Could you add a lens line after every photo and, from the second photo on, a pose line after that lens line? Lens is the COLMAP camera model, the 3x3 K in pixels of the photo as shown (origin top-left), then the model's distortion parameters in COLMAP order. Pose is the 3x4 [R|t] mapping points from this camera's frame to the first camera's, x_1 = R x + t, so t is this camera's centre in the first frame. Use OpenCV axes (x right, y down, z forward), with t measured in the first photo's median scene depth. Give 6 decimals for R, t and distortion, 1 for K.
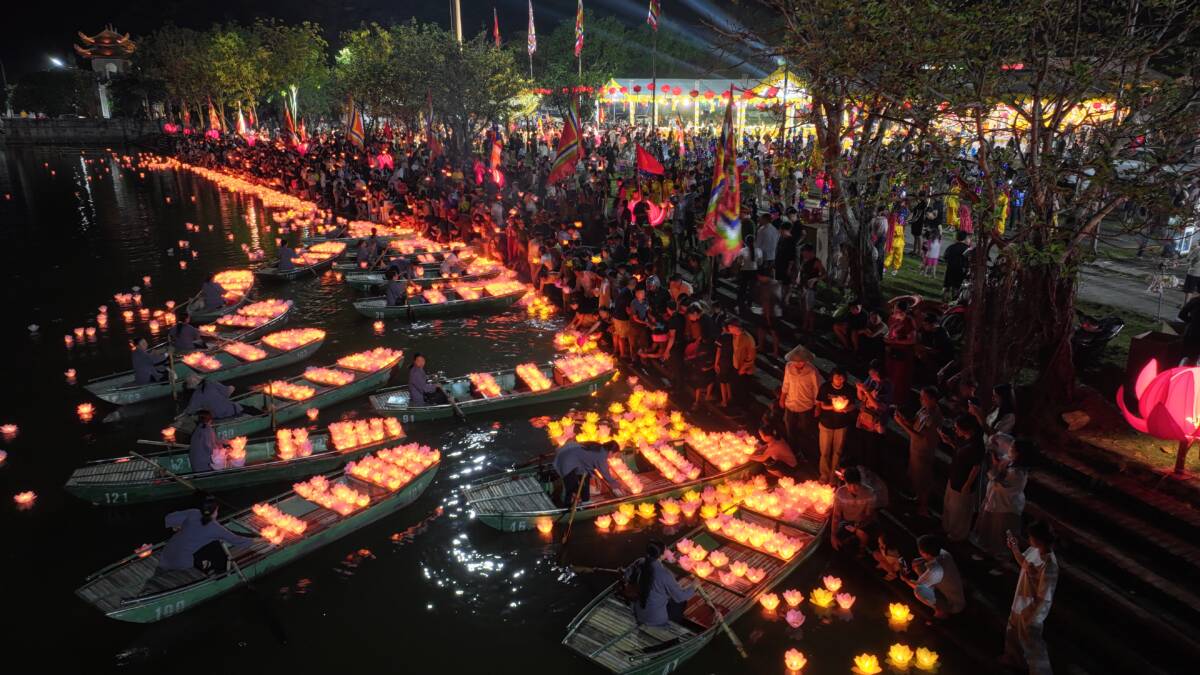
lens RADIAL K [[852.2, 0, 594.5], [0, 852.2, 335.2], [0, 0, 1]] dist [0.007125, 0.004173]
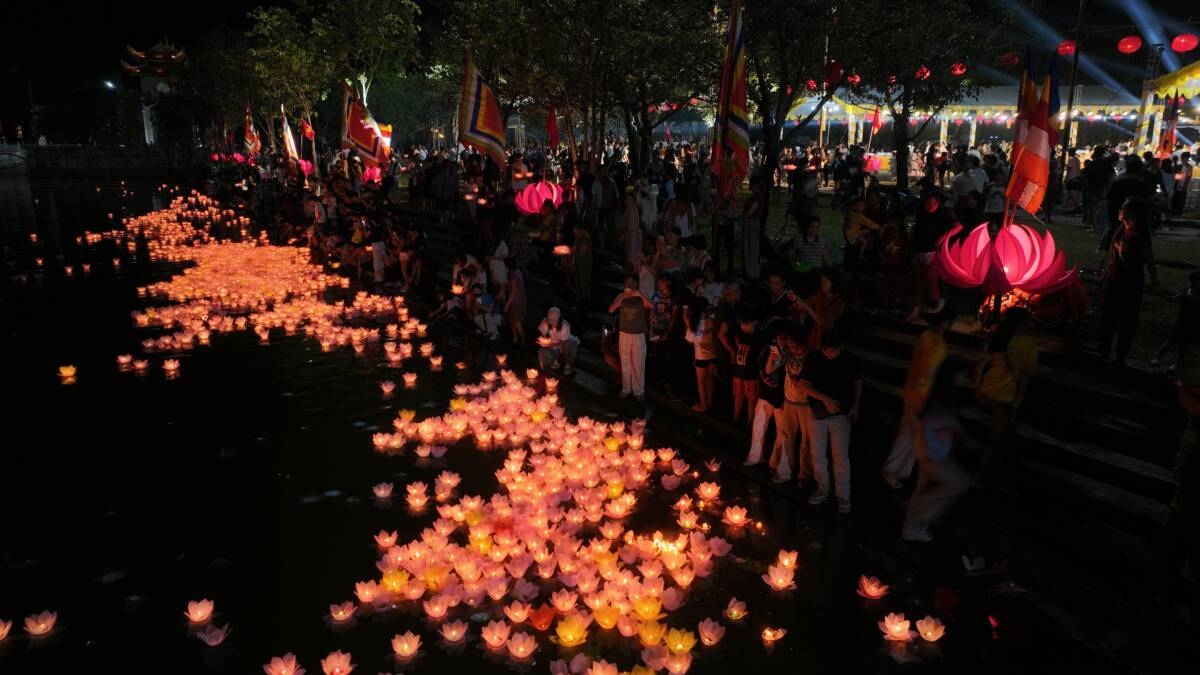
lens RADIAL K [[852.2, 0, 602.0], [0, 852.2, 336.4], [0, 0, 1]] dist [0.007125, 0.004173]
pose [[0.996797, 0.018700, -0.077750, -0.072883], [-0.022204, 0.998765, -0.044446, -0.045574], [0.076823, 0.046030, 0.995982, 0.229153]]
